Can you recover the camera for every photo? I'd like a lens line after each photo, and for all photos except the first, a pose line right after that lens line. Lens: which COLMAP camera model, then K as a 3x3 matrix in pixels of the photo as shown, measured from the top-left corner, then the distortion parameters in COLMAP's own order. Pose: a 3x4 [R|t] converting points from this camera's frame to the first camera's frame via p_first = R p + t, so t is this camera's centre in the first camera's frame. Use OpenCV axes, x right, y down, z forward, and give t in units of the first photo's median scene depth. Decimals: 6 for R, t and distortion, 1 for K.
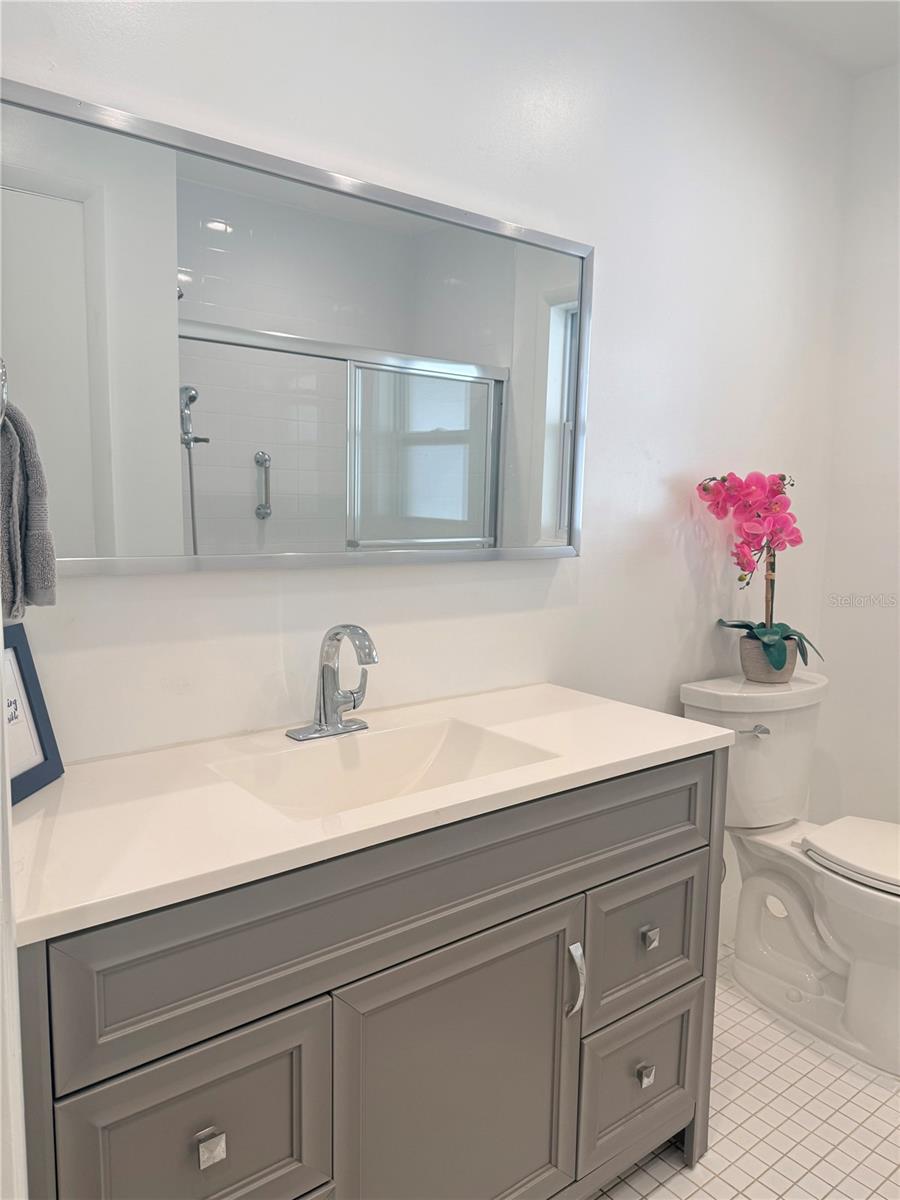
lens RADIAL K [[853.0, 0, 456.2], [0, 853.0, 605.1], [0, 0, 1]] dist [0.098873, -0.135849]
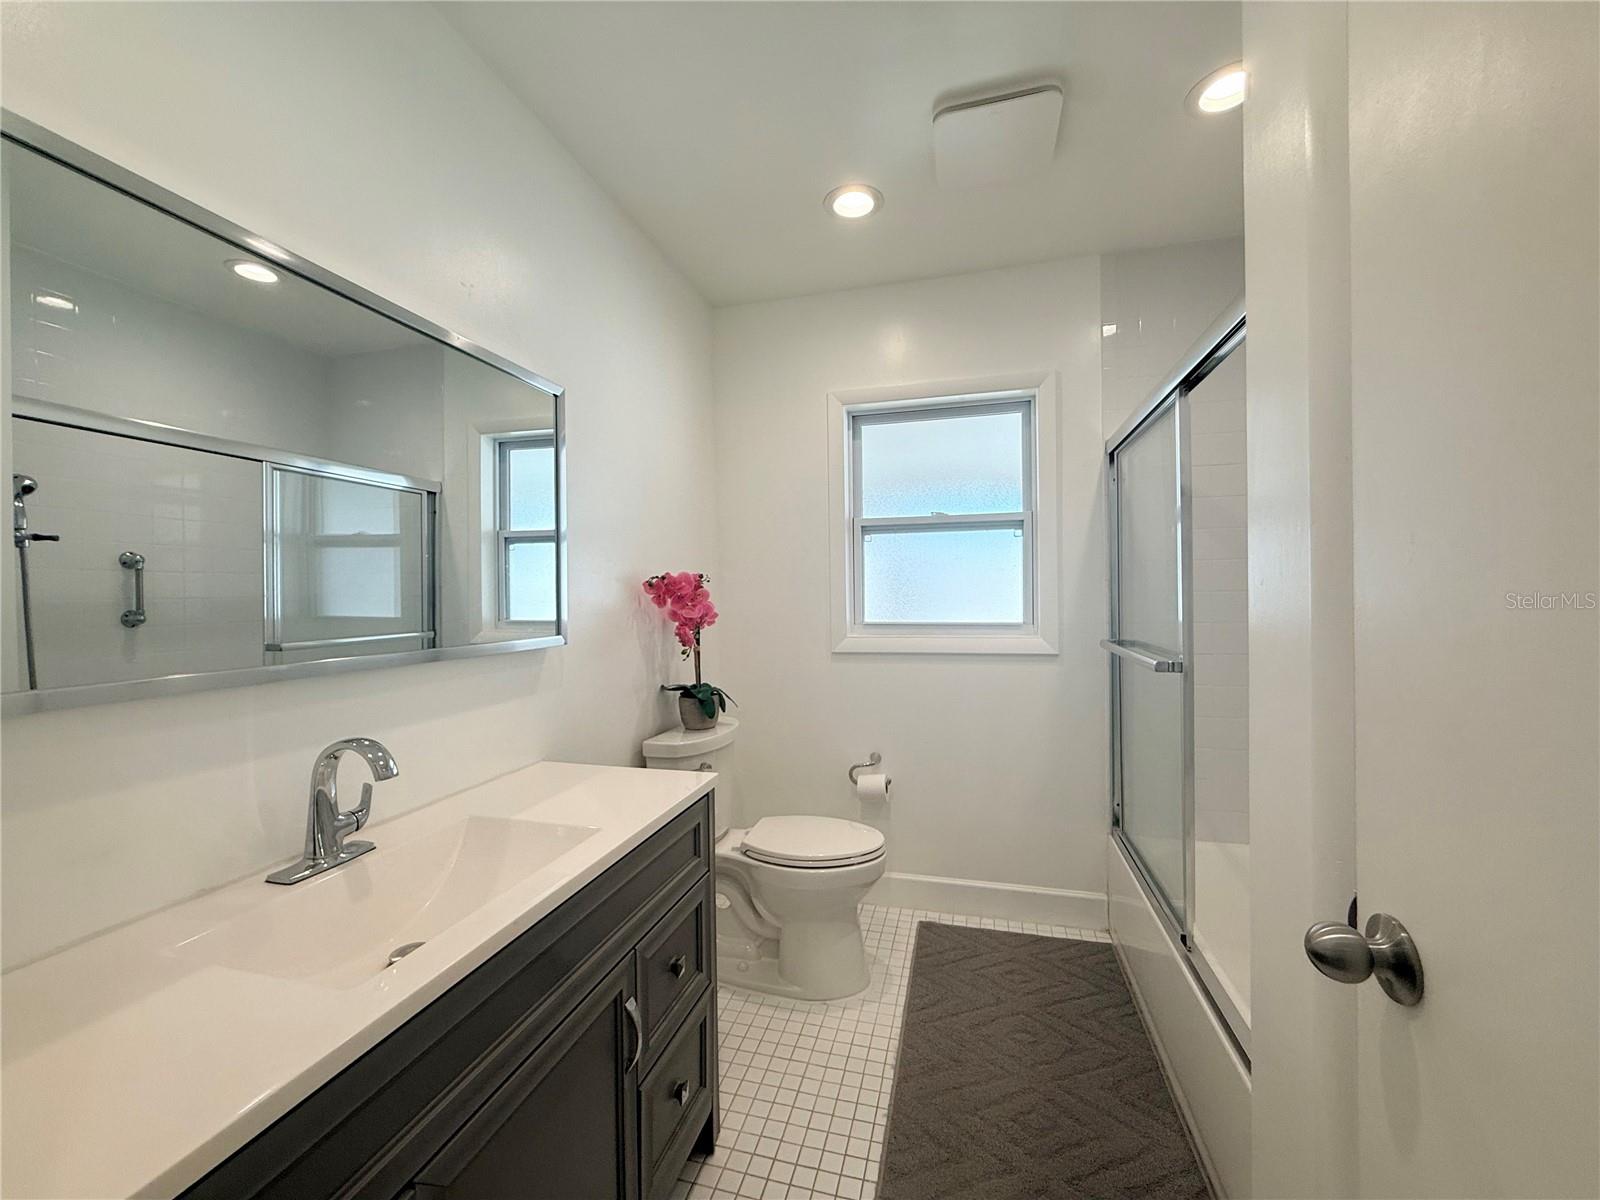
lens RADIAL K [[640.4, 0, 802.9], [0, 640.4, 597.6], [0, 0, 1]] dist [-0.001928, -0.000273]
pose [[0.802042, -0.029538, 0.596537, -0.097868], [0.096814, 0.991997, -0.081048, -0.016609], [-0.589369, 0.122757, 0.798483, 0.103269]]
